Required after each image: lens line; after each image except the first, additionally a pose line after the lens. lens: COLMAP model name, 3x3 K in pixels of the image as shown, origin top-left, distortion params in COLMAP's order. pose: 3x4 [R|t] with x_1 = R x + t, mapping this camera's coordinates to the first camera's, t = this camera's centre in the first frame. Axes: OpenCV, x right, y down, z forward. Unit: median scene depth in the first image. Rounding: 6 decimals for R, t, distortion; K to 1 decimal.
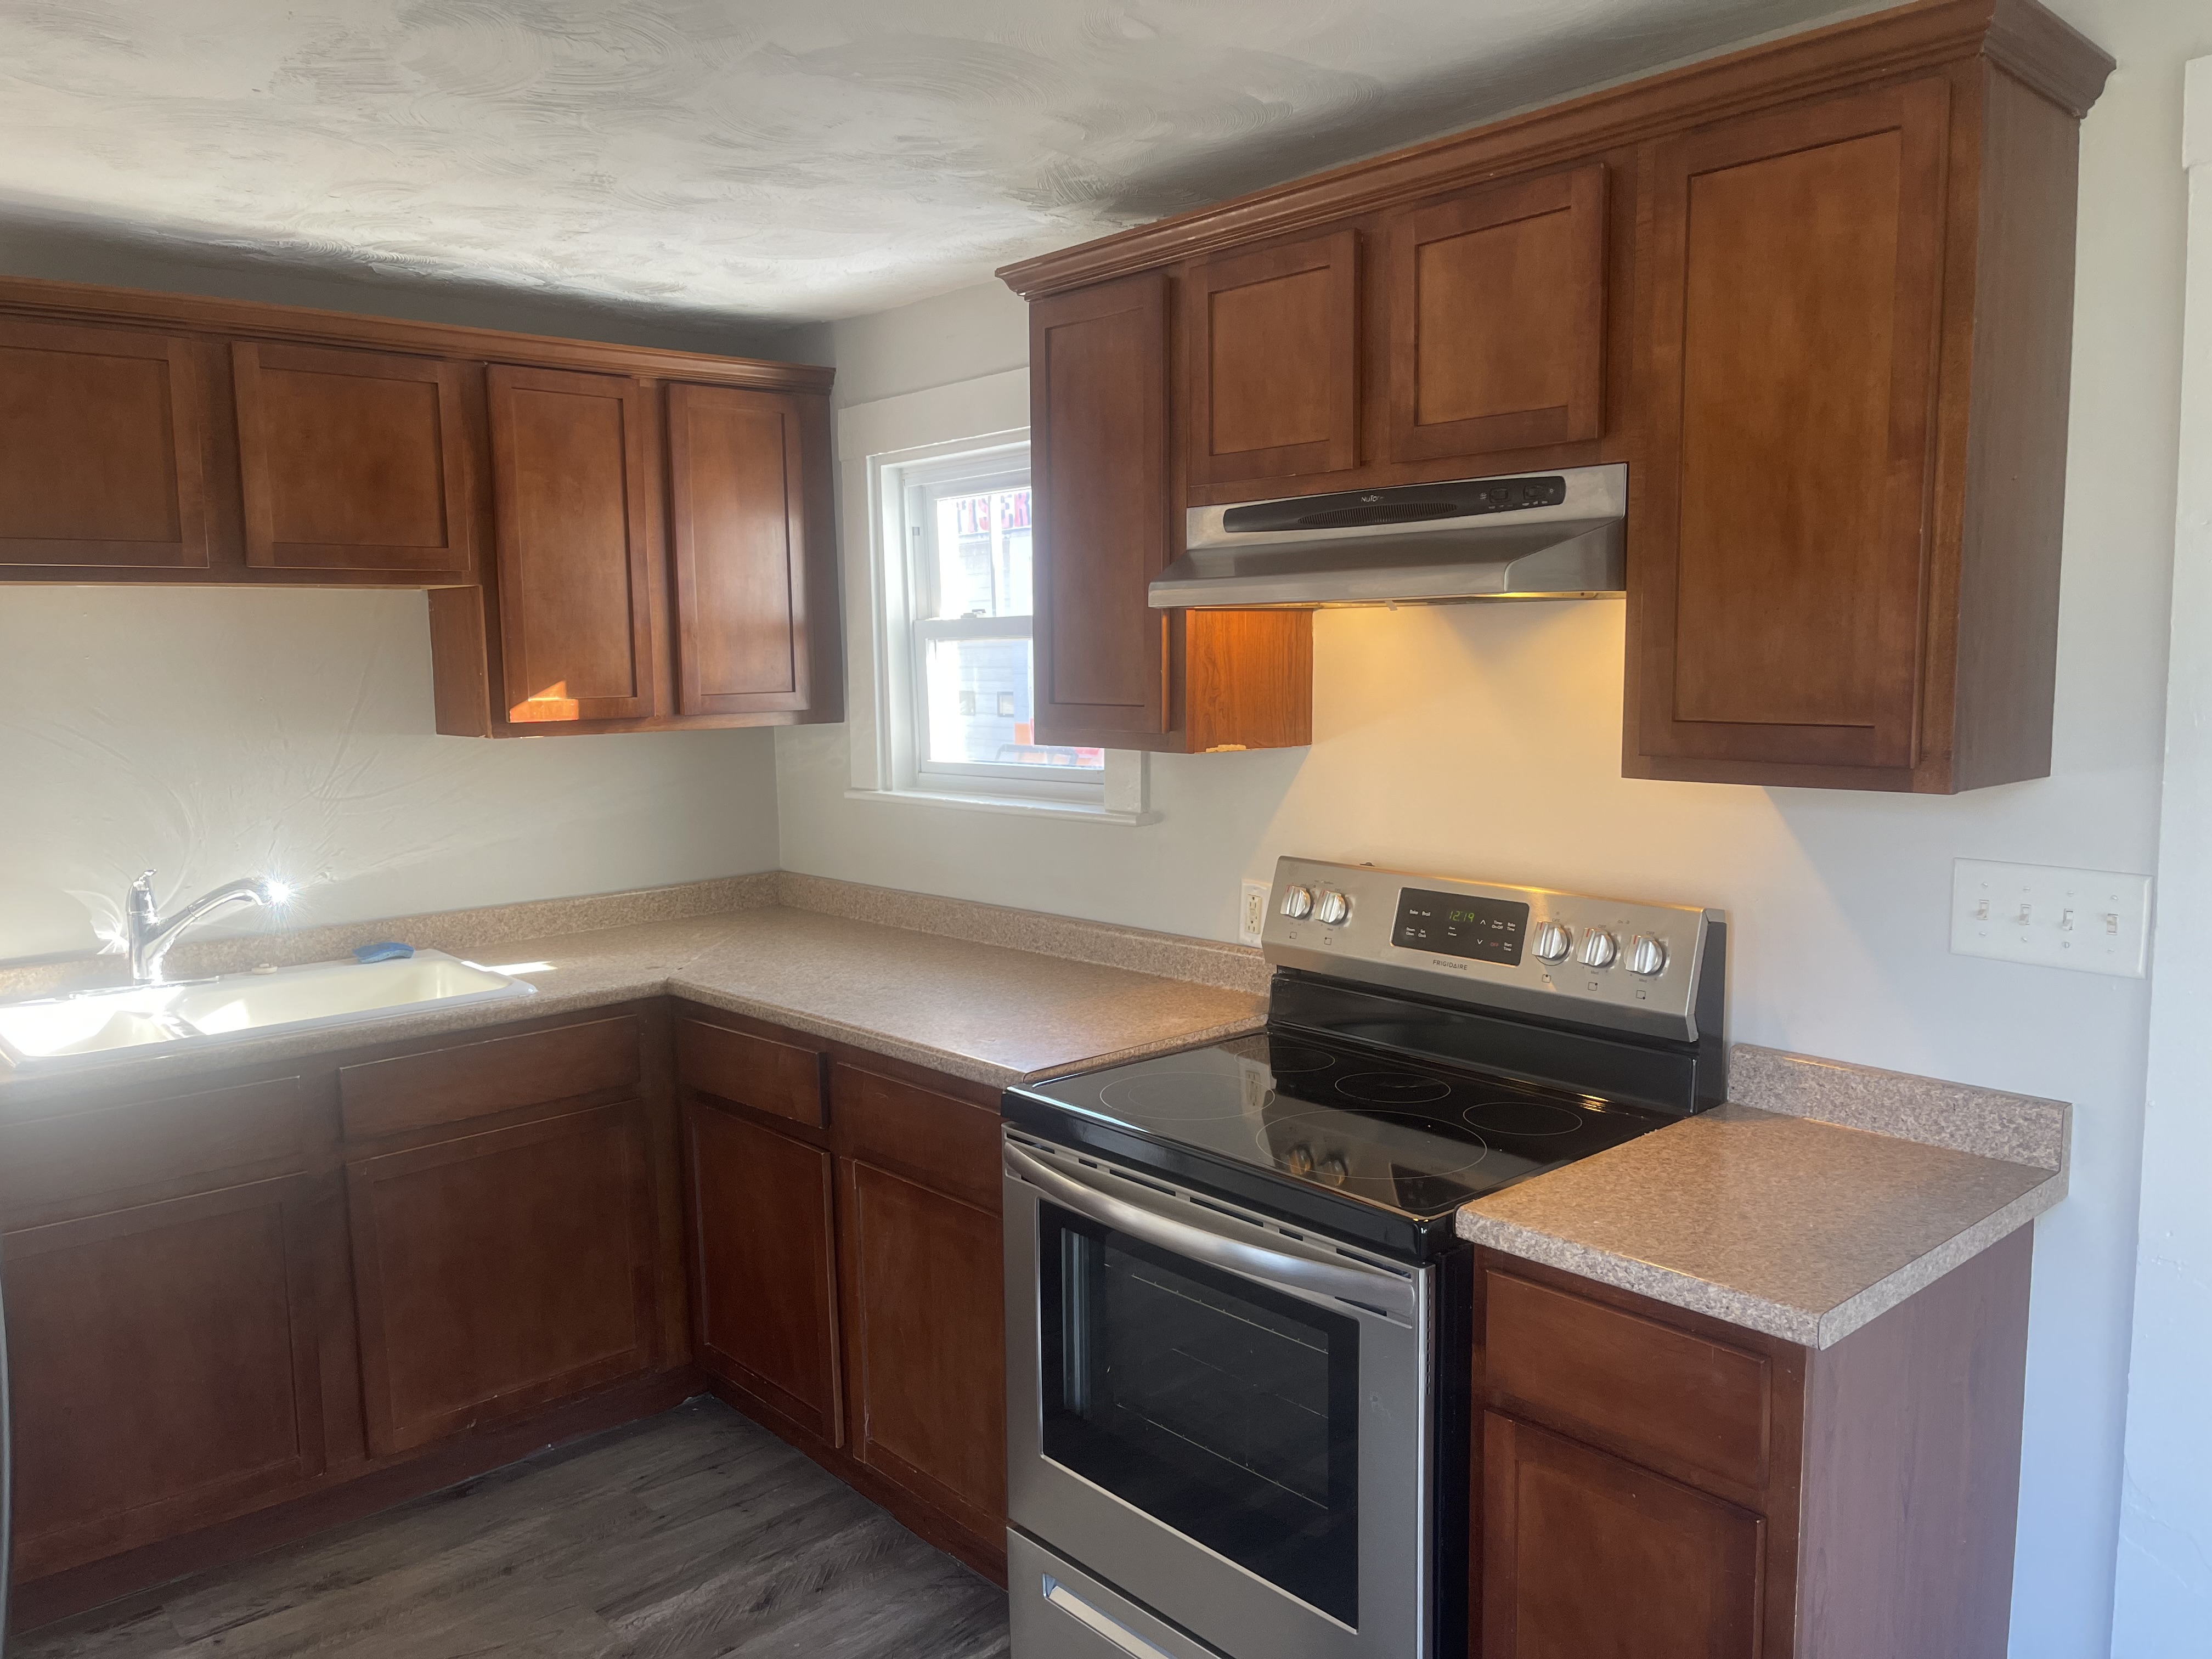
lens RADIAL K [[1659.5, 0, 1101.8], [0, 1659.5, 834.5], [0, 0, 1]] dist [0.065002, -0.077476]
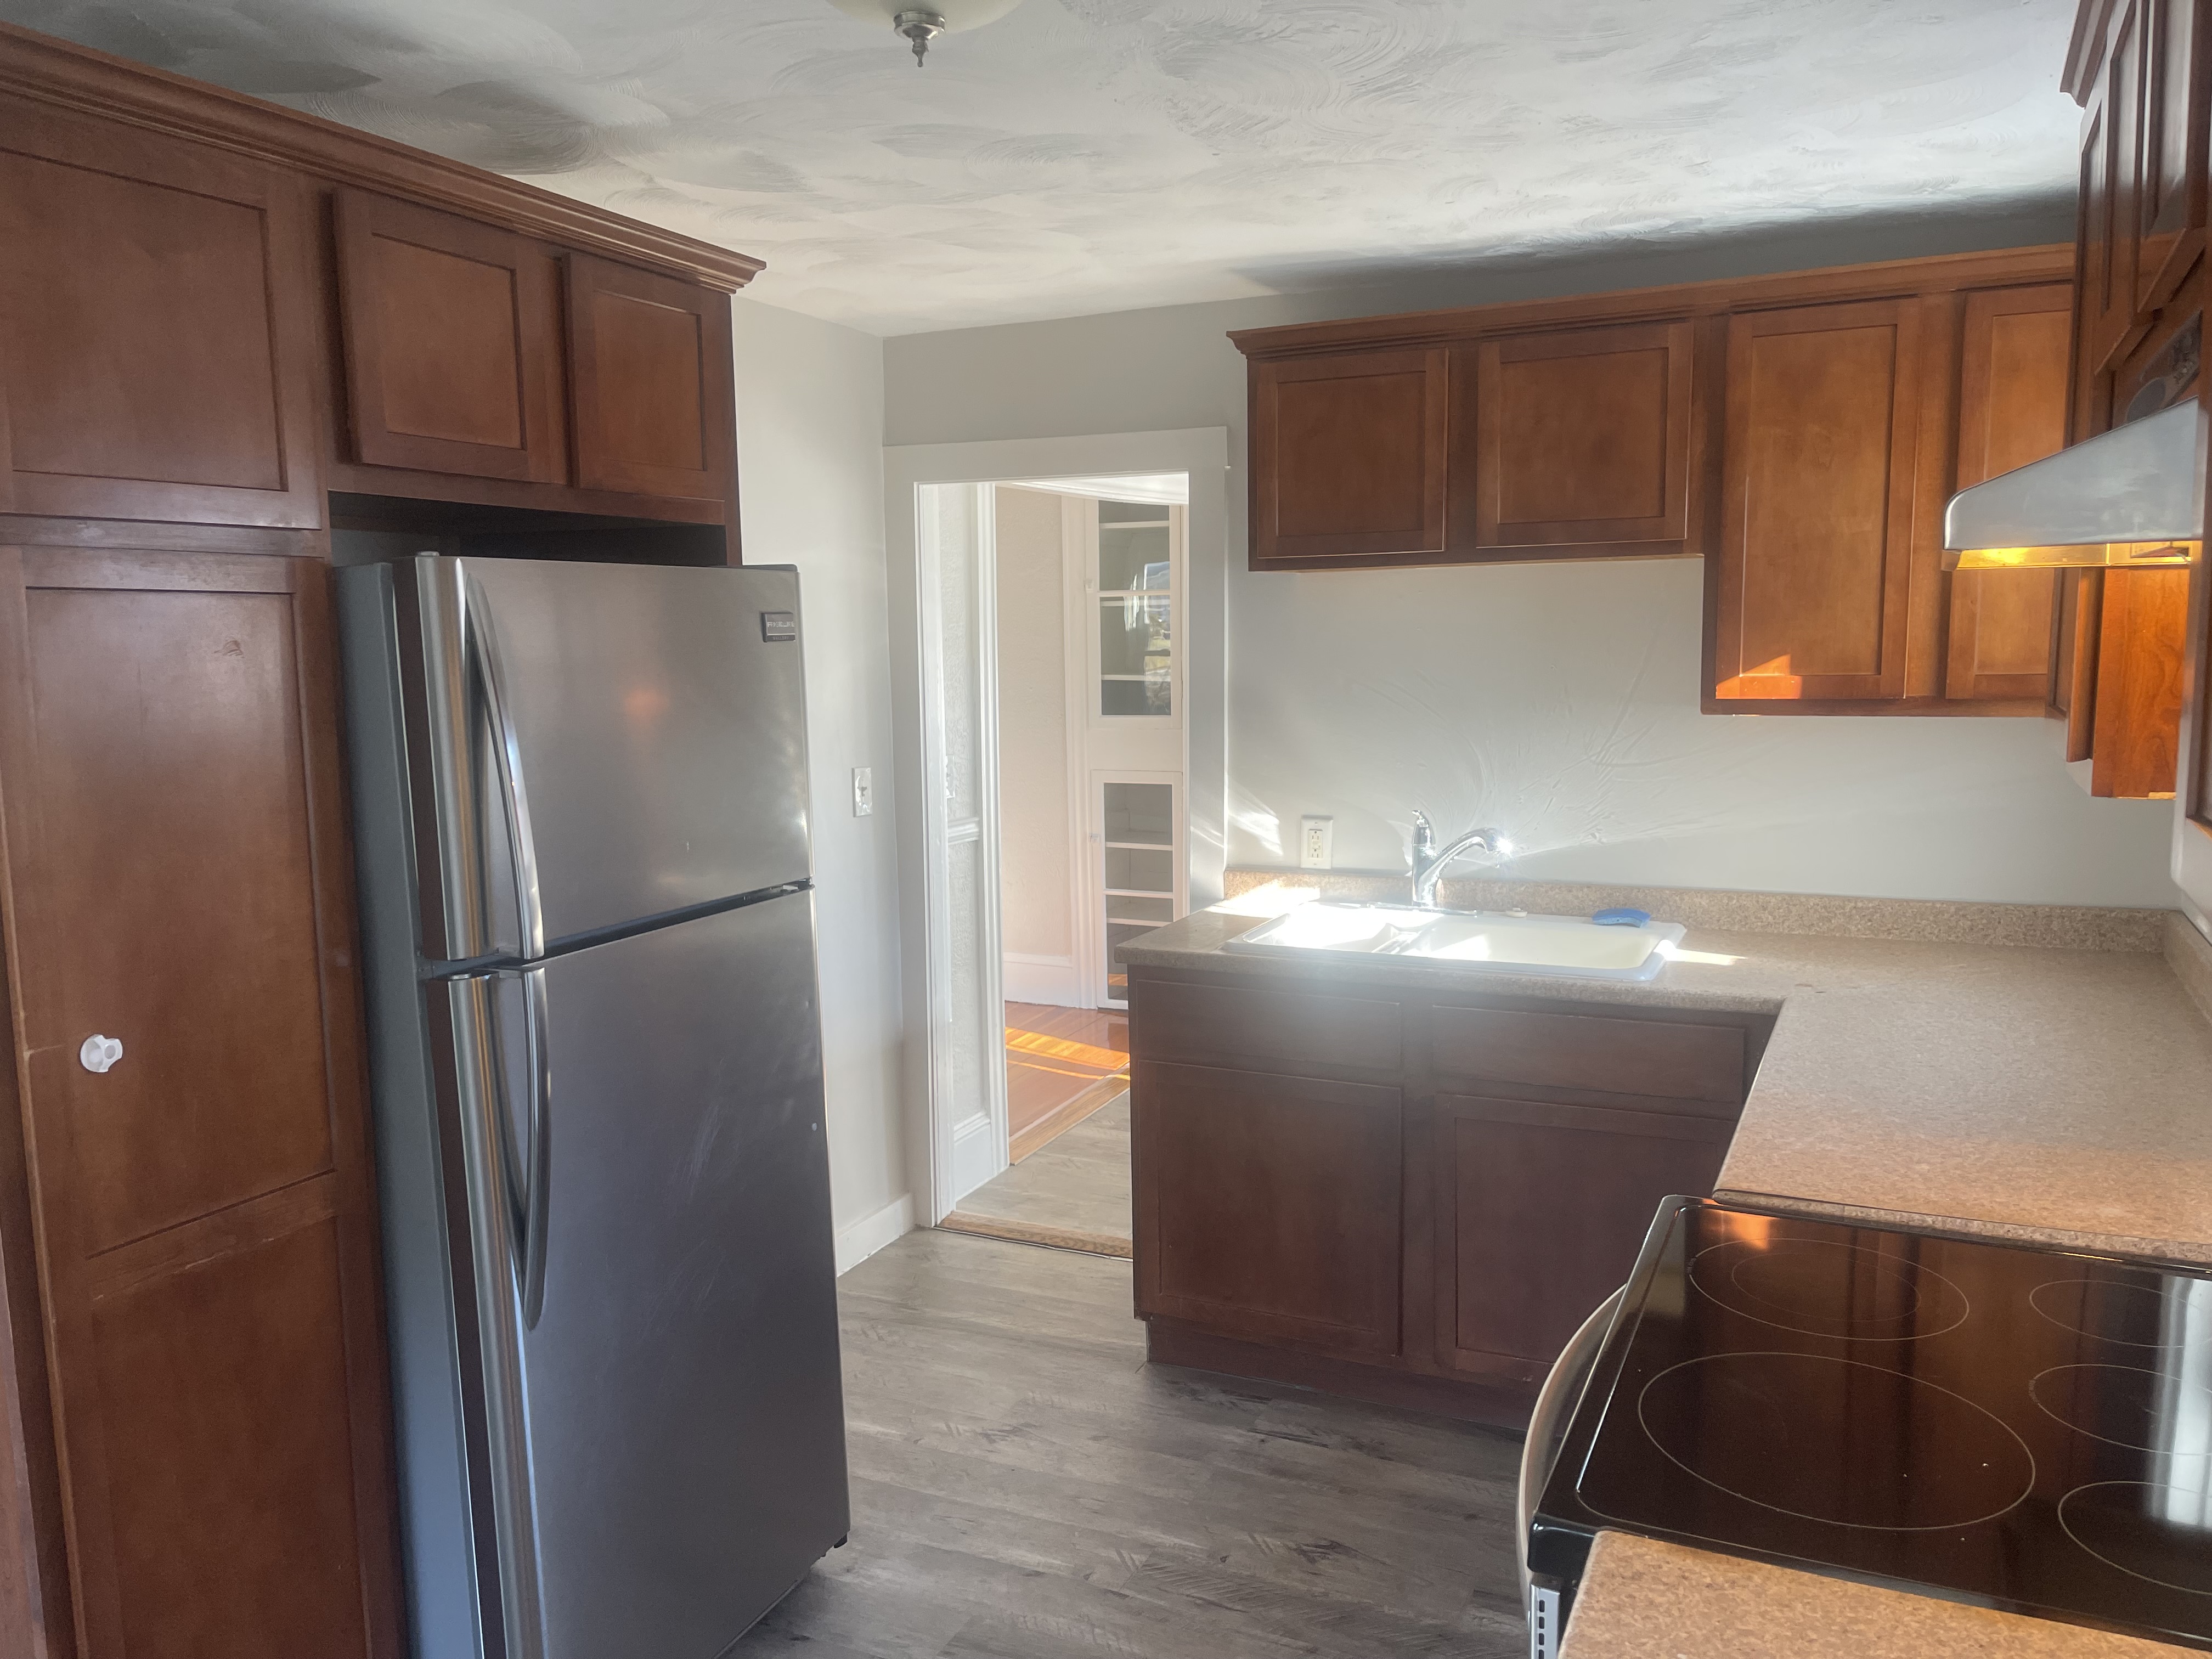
lens RADIAL K [[1660.5, 0, 1084.7], [0, 1660.5, 842.2], [0, 0, 1]] dist [0.070886, -0.090235]
pose [[0.383591, 0.126144, -0.914847, 0.401318], [-0.096388, 0.990685, 0.096186, -0.044894], [0.918459, 0.051284, 0.392177, 0.318799]]
